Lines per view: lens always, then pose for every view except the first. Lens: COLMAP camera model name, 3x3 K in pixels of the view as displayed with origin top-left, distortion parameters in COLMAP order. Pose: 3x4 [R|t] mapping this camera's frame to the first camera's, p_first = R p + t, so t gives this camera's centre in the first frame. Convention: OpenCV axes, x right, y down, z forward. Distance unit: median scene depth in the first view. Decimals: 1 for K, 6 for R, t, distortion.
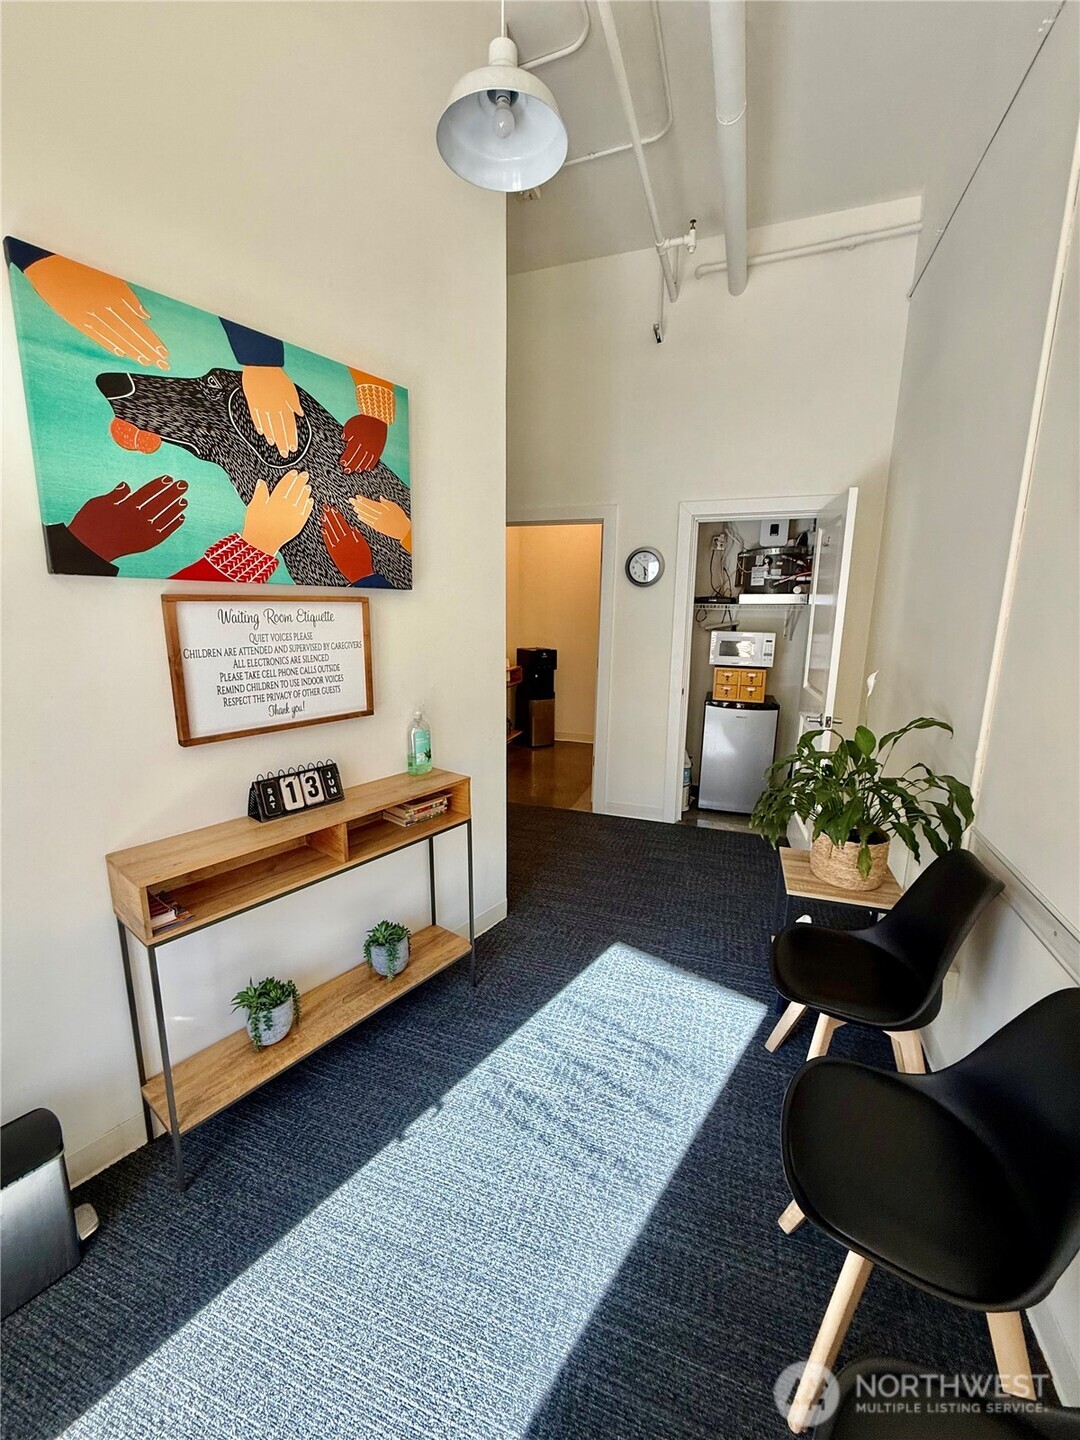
lens RADIAL K [[575.0, 0, 533.4], [0, 575.0, 710.9], [0, 0, 1]] dist [-0.000378, -0.000628]
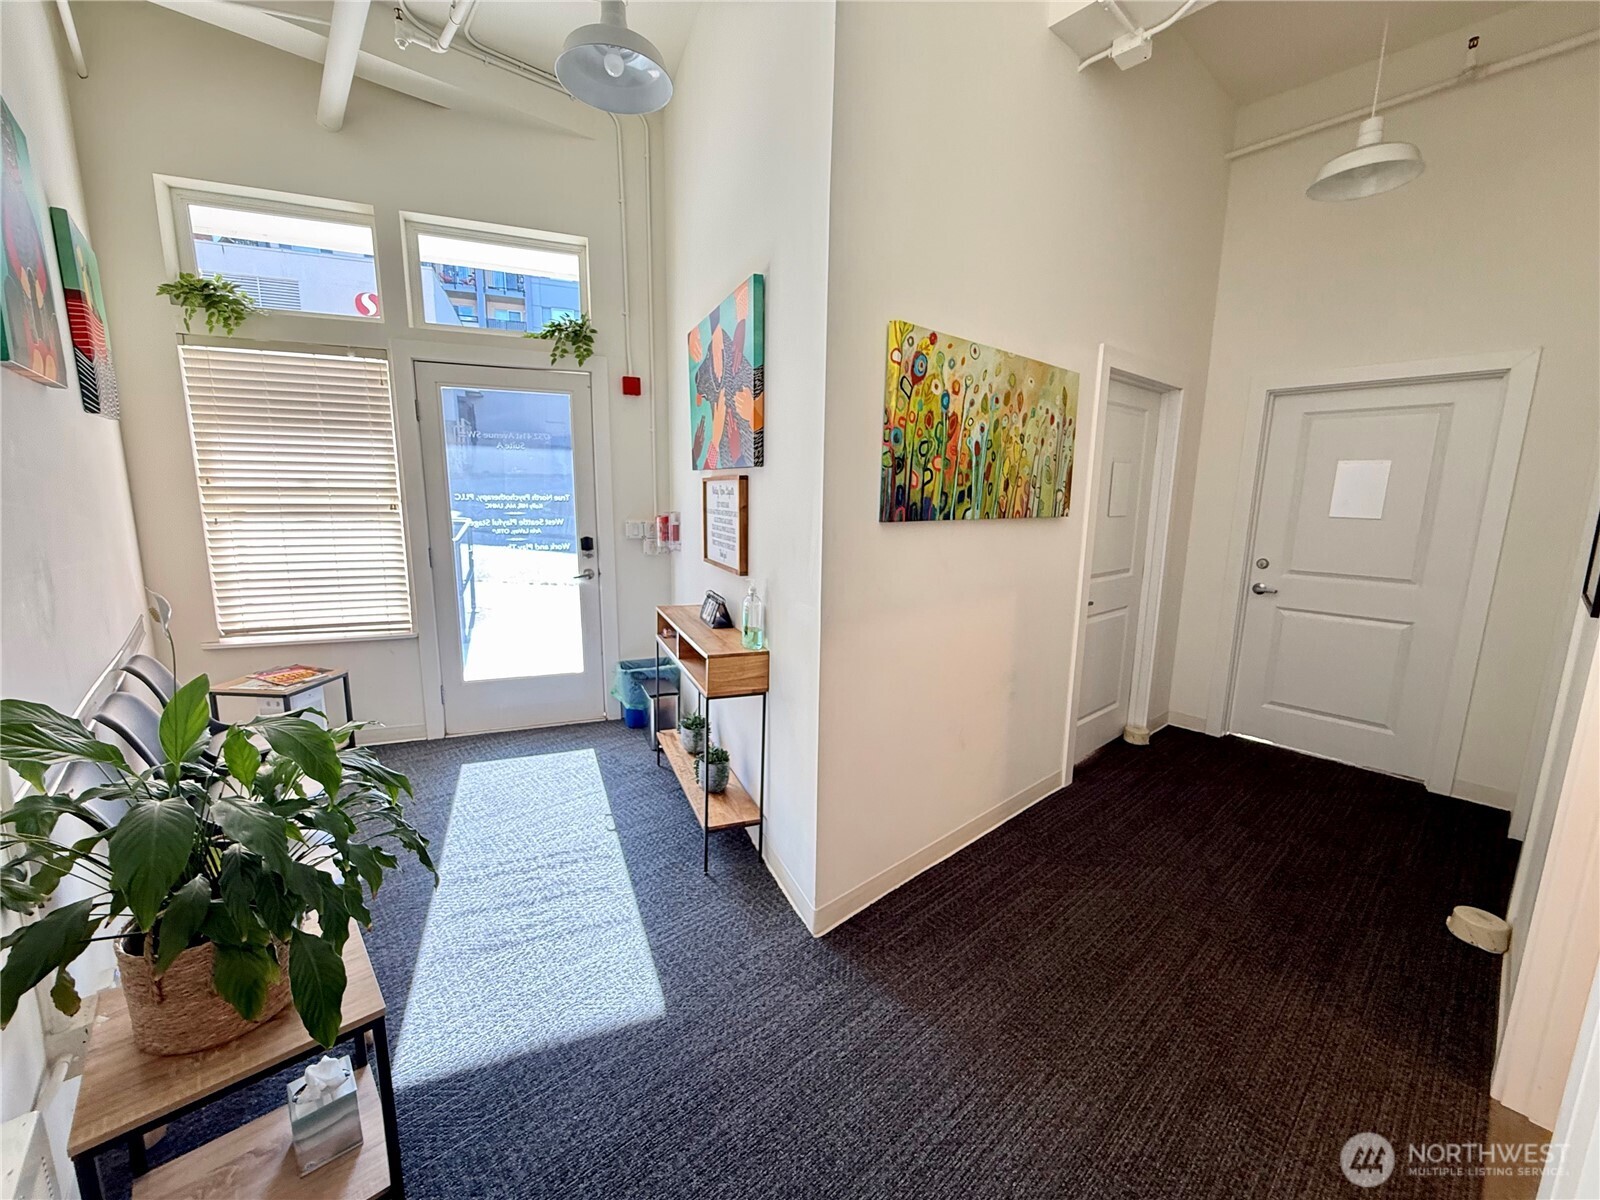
lens RADIAL K [[638.9, 0, 800.7], [0, 638.9, 604.6], [0, 0, 1]] dist [-0.000378, -0.000628]
pose [[-0.480110, 0.130702, -0.867416, 0.398177], [-0.185904, 0.951216, 0.246226, -0.140569], [0.857283, 0.279472, -0.432391, 0.842524]]
